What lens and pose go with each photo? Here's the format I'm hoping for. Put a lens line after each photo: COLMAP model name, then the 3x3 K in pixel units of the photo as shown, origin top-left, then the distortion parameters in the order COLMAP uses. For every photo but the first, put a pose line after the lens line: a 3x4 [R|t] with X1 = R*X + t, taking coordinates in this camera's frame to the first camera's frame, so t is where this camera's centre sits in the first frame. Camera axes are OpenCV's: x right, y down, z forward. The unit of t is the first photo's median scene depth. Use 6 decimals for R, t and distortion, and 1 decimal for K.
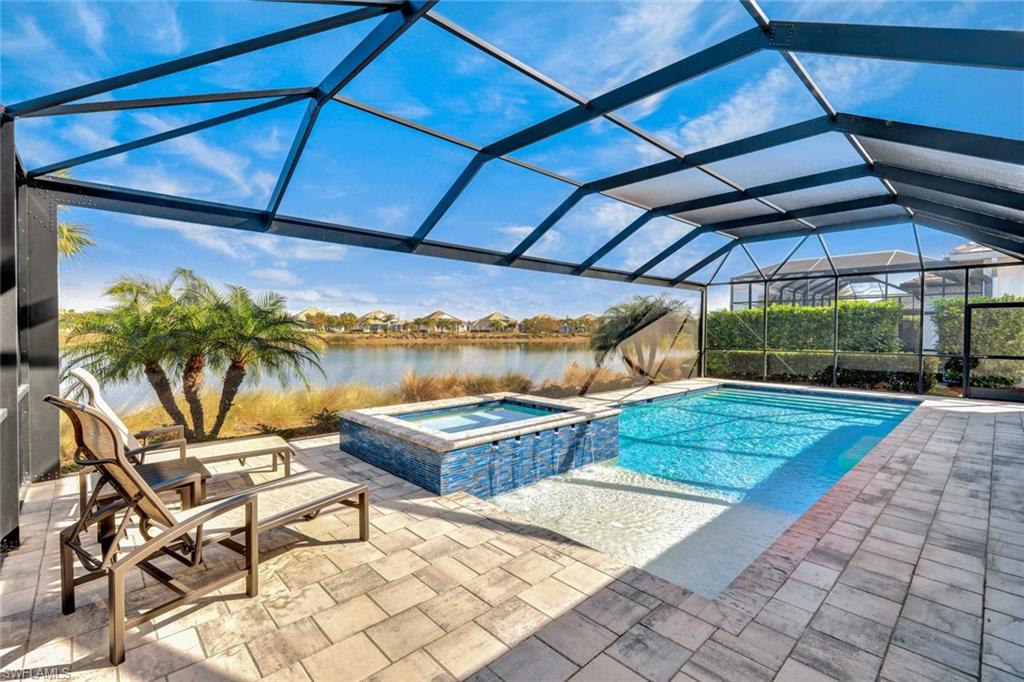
lens RADIAL K [[465.0, 0, 512.0], [0, 465.0, 341.0], [0, 0, 1]] dist [-0.019682, 0.000061]
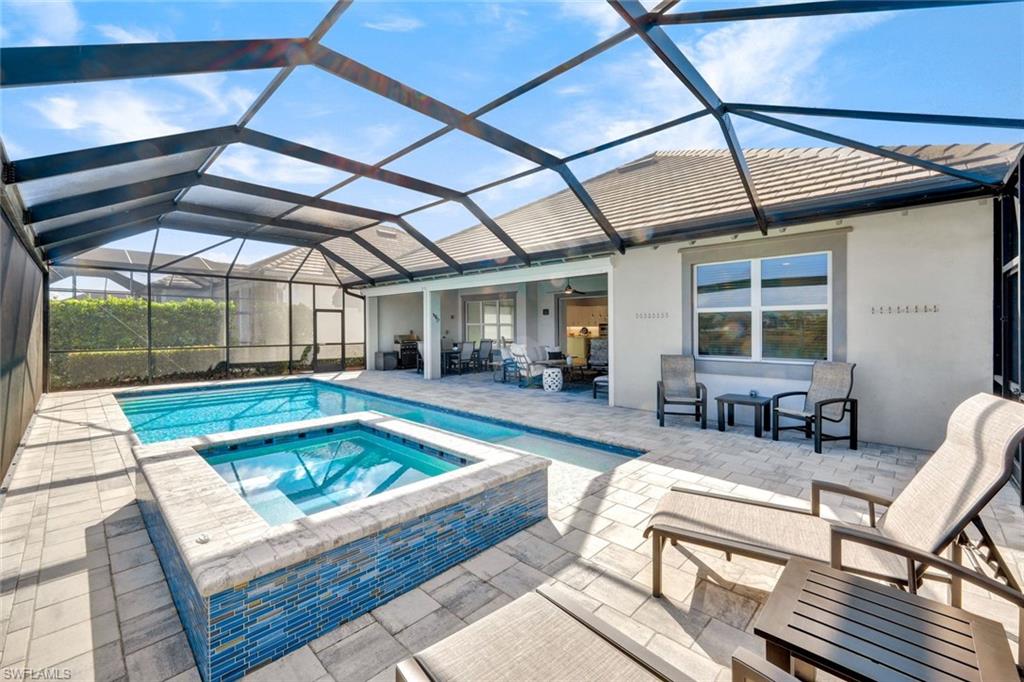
lens RADIAL K [[410.1, 0, 515.7], [0, 410.1, 336.7], [0, 0, 1]] dist [0.000259, -0.000112]
pose [[-0.064383, -0.024632, 0.997621, -1.425498], [0.019884, 0.999465, 0.025961, -0.052974], [-0.997727, 0.021508, -0.063859, 1.692622]]
